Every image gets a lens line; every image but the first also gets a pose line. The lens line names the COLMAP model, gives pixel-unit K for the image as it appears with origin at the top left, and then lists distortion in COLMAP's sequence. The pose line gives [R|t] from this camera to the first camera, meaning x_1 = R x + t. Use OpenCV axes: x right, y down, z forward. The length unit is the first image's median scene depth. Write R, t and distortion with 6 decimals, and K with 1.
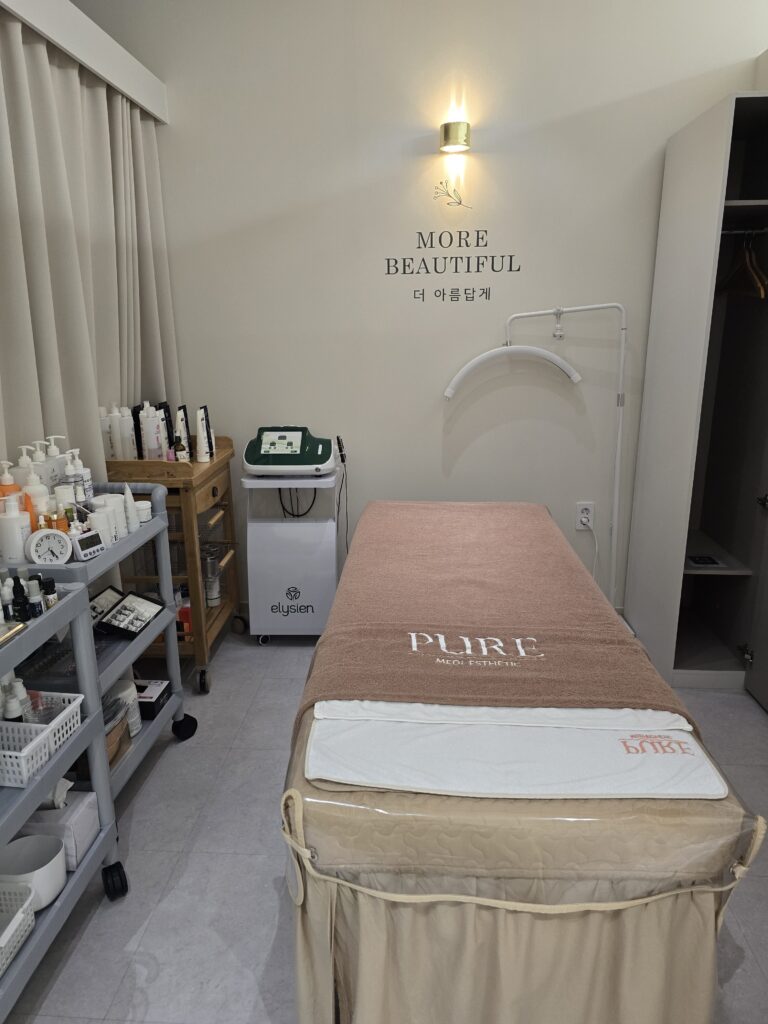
lens RADIAL K [[693.1, 0, 384.3], [0, 693.1, 503.7], [0, 0, 1]] dist [0.079355, -0.086776]
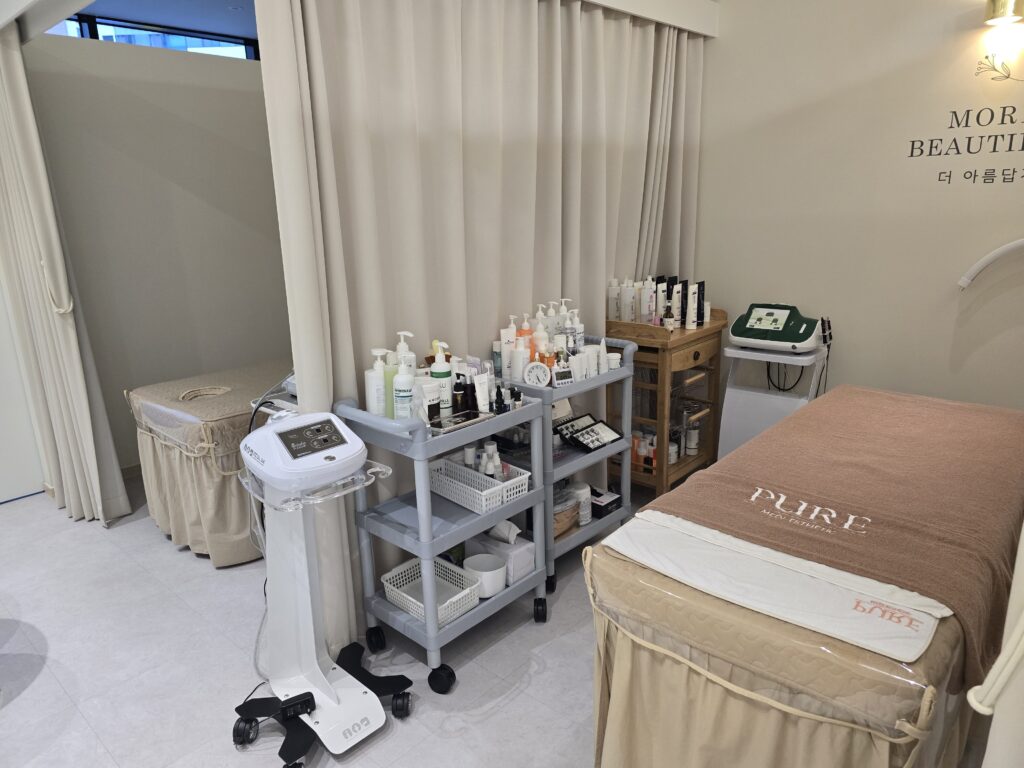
lens RADIAL K [[693.1, 0, 504.6], [0, 693.1, 384.4], [0, 0, 1]] dist [0.079355, -0.086776]
pose [[0.775336, 0.151683, -0.613063, 0.293683], [-0.139910, 0.987863, 0.067472, -0.004342], [0.615856, 0.033460, 0.787148, -0.146754]]
